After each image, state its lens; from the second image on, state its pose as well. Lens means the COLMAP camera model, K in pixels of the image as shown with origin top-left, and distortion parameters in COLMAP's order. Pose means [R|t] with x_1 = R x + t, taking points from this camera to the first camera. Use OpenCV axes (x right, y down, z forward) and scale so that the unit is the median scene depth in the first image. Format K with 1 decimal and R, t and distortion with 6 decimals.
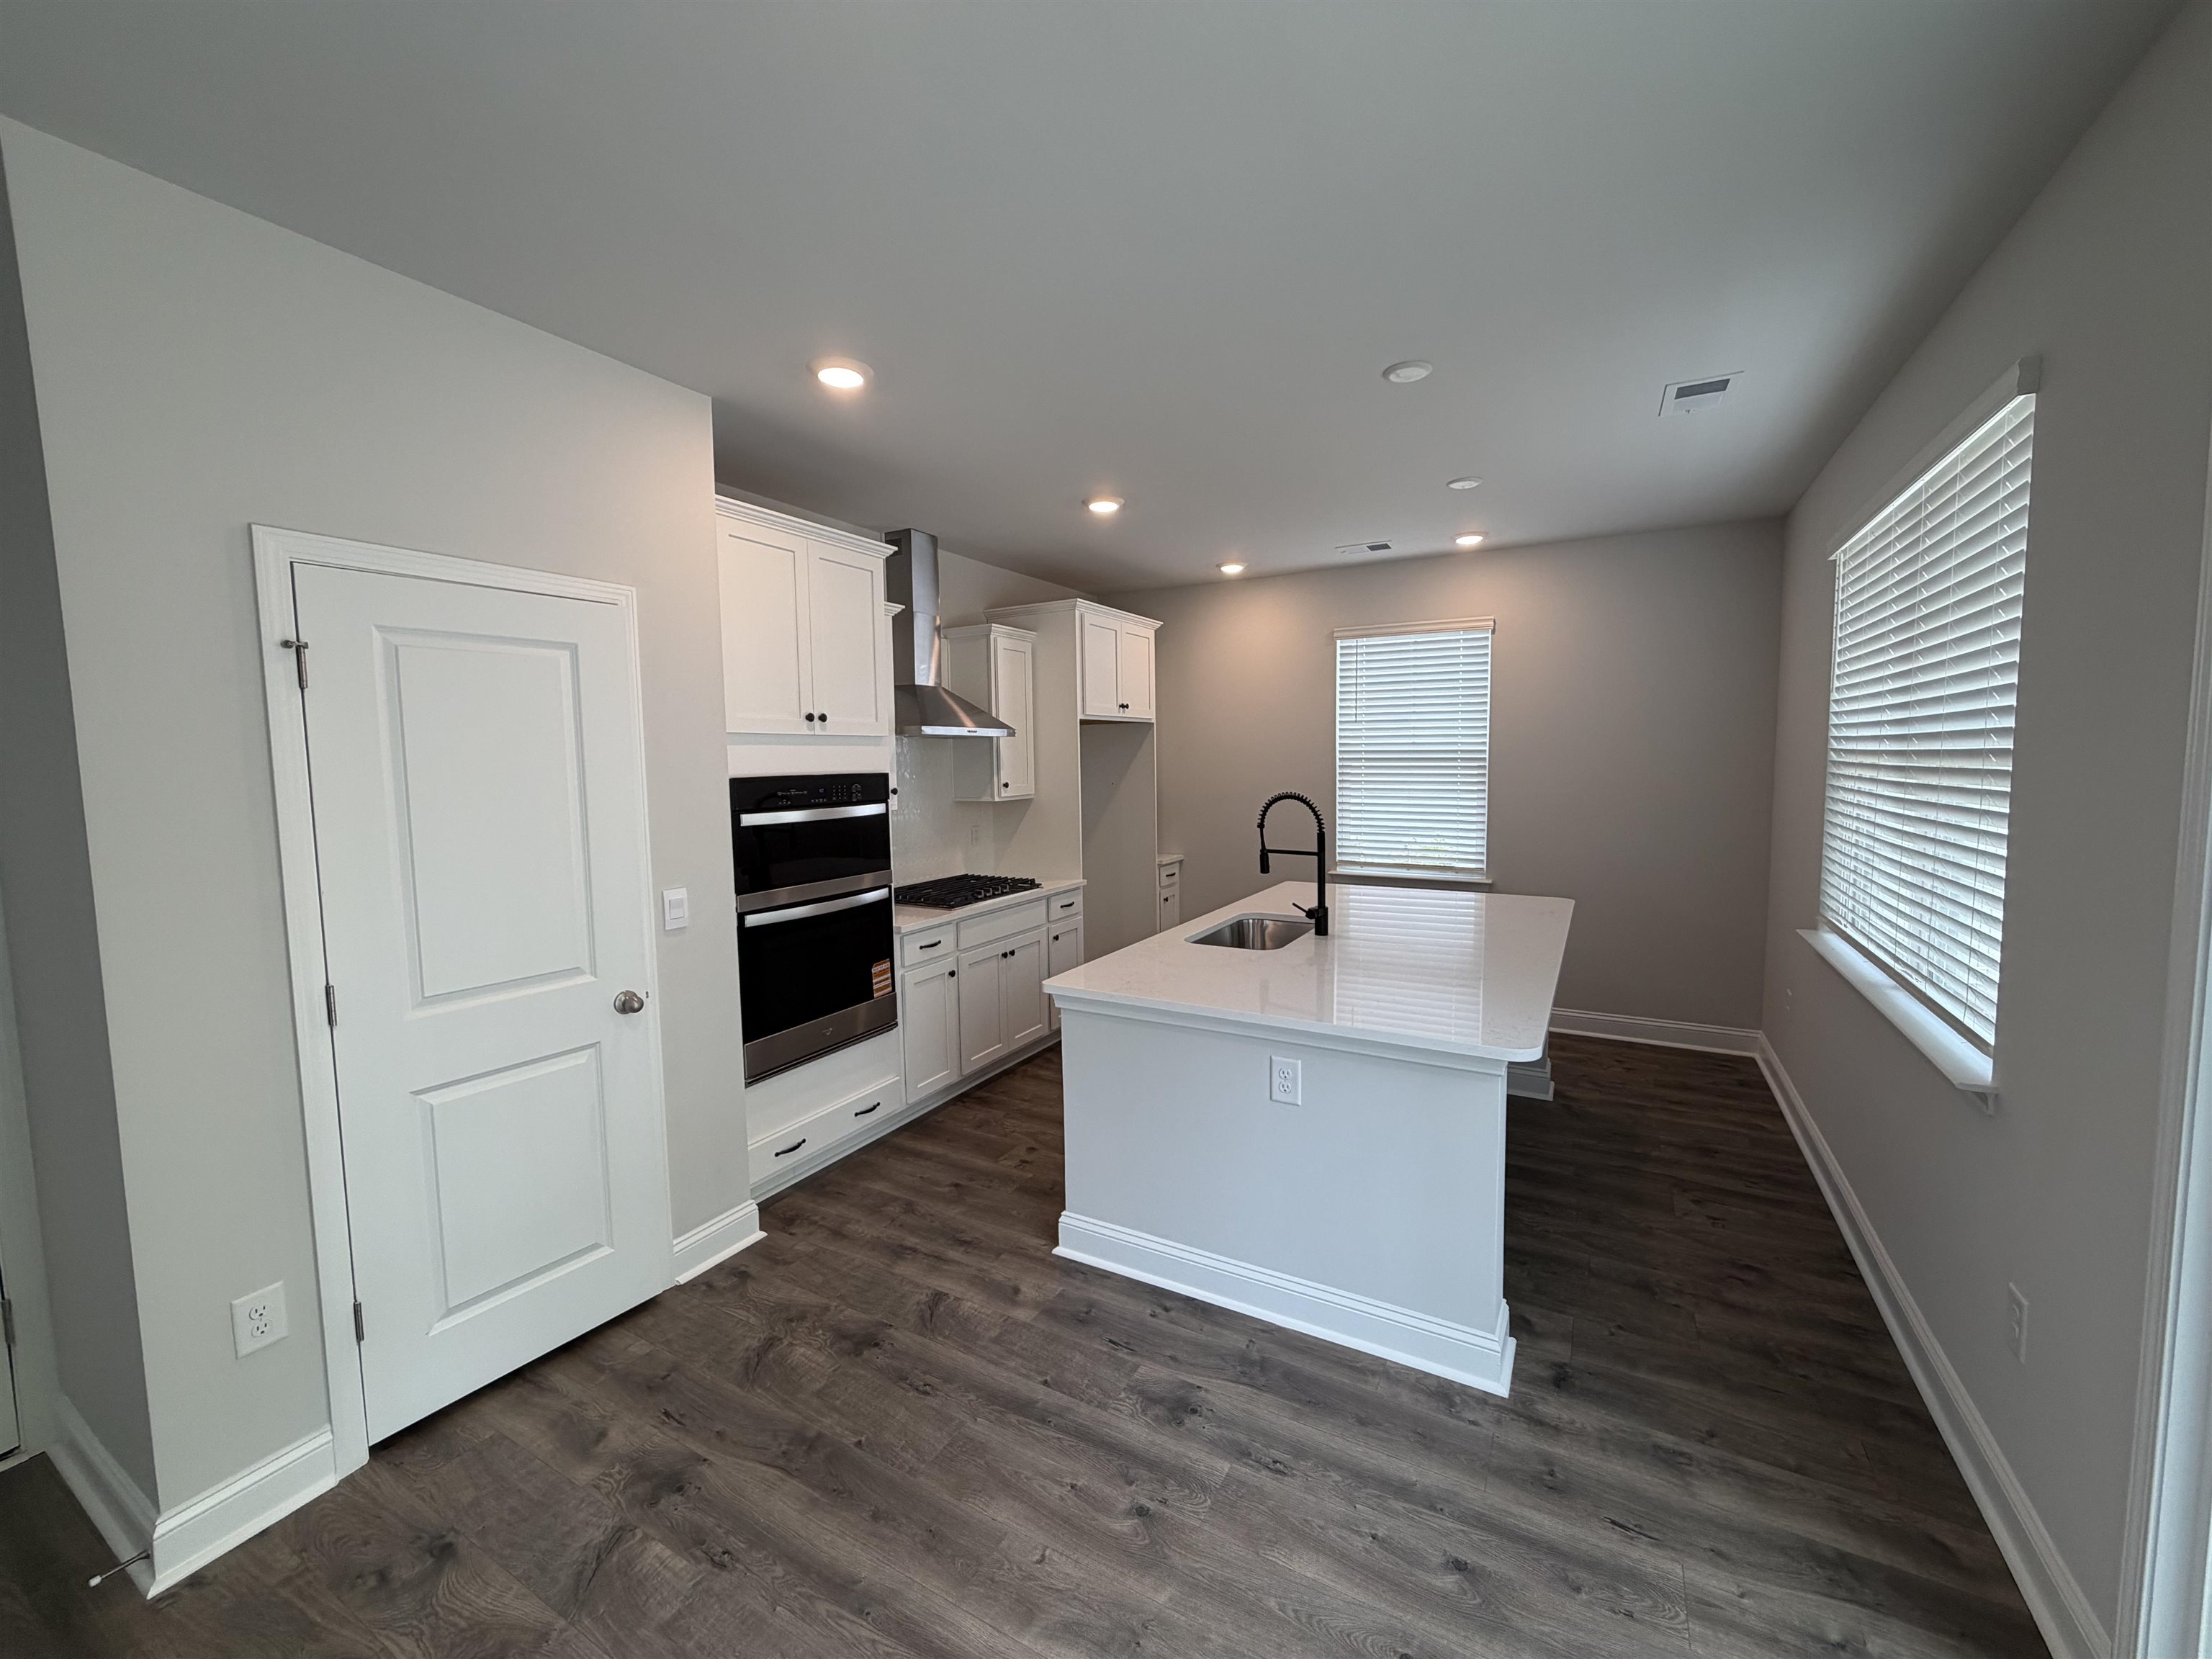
lens RADIAL K [[890.4, 0, 1106.5], [0, 890.4, 829.9], [0, 0, 1]] dist [0.000791, -0.001447]
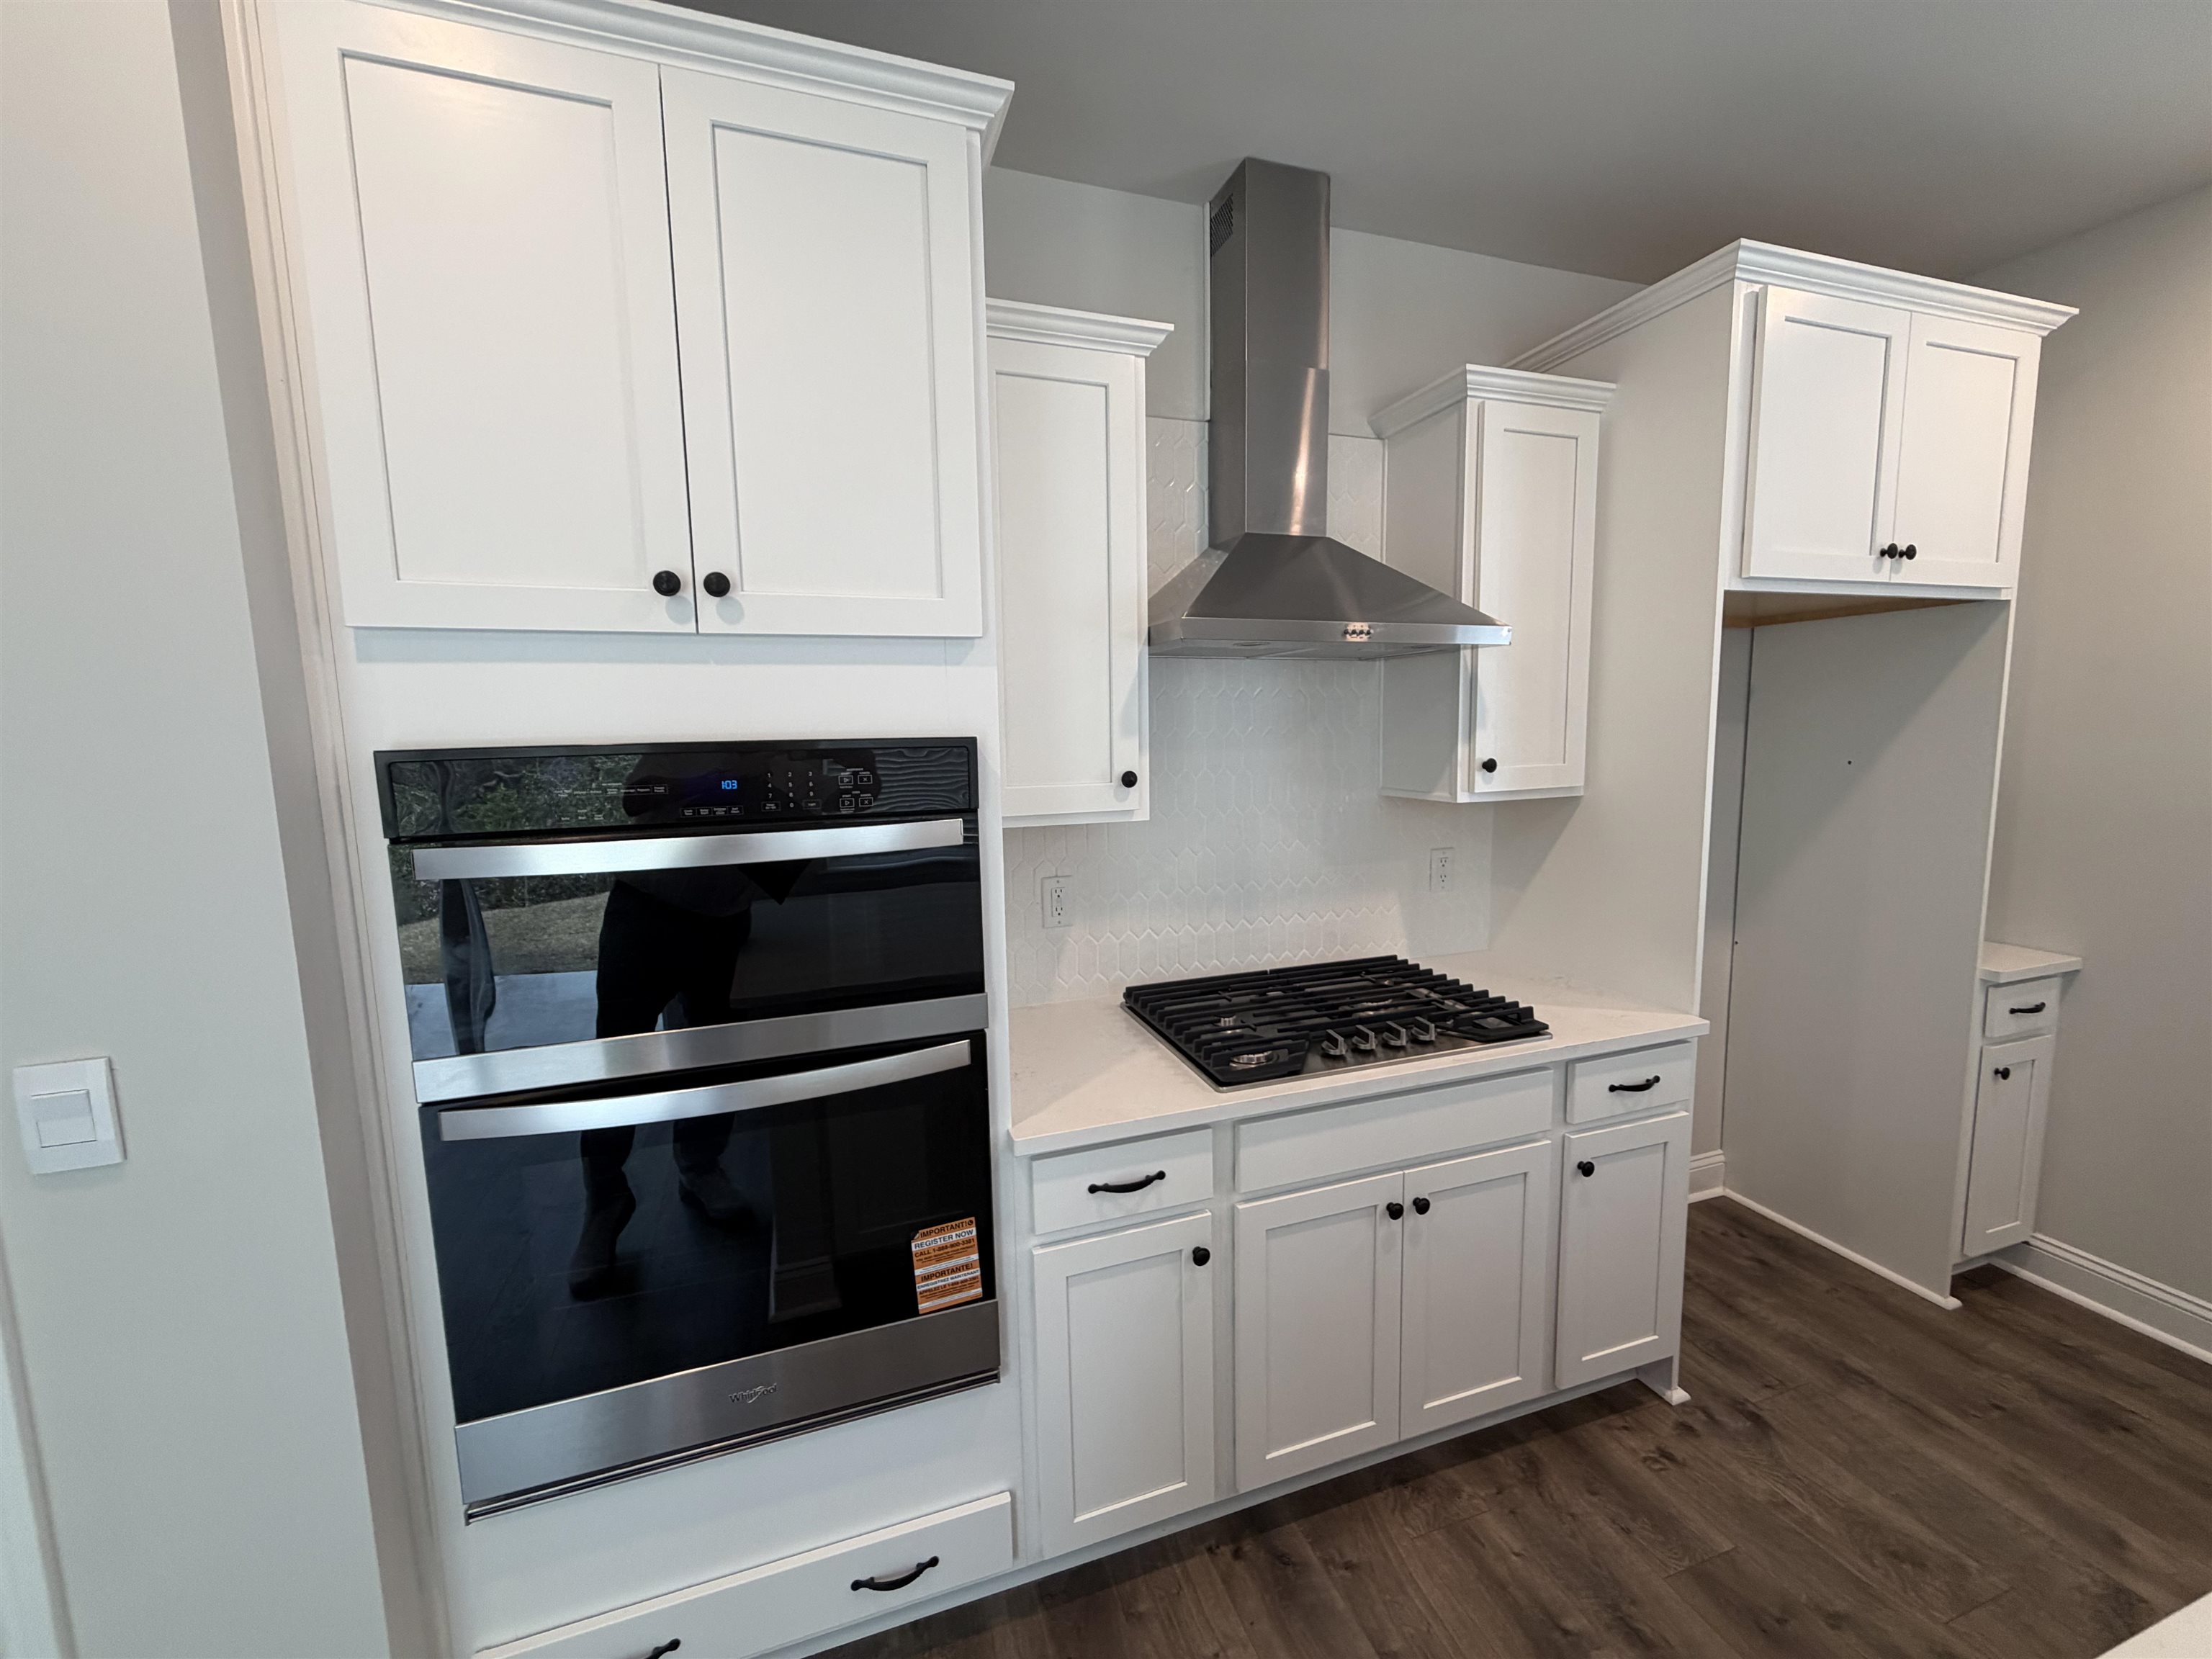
lens RADIAL K [[890.4, 0, 1055.4], [0, 890.4, 837.7], [0, 0, 1]] dist [0.000791, -0.001447]
pose [[0.734412, 0.076394, -0.674391, 0.023815], [-0.042823, 0.996881, 0.066291, -0.037078], [0.677352, -0.019806, 0.735393, 0.575835]]
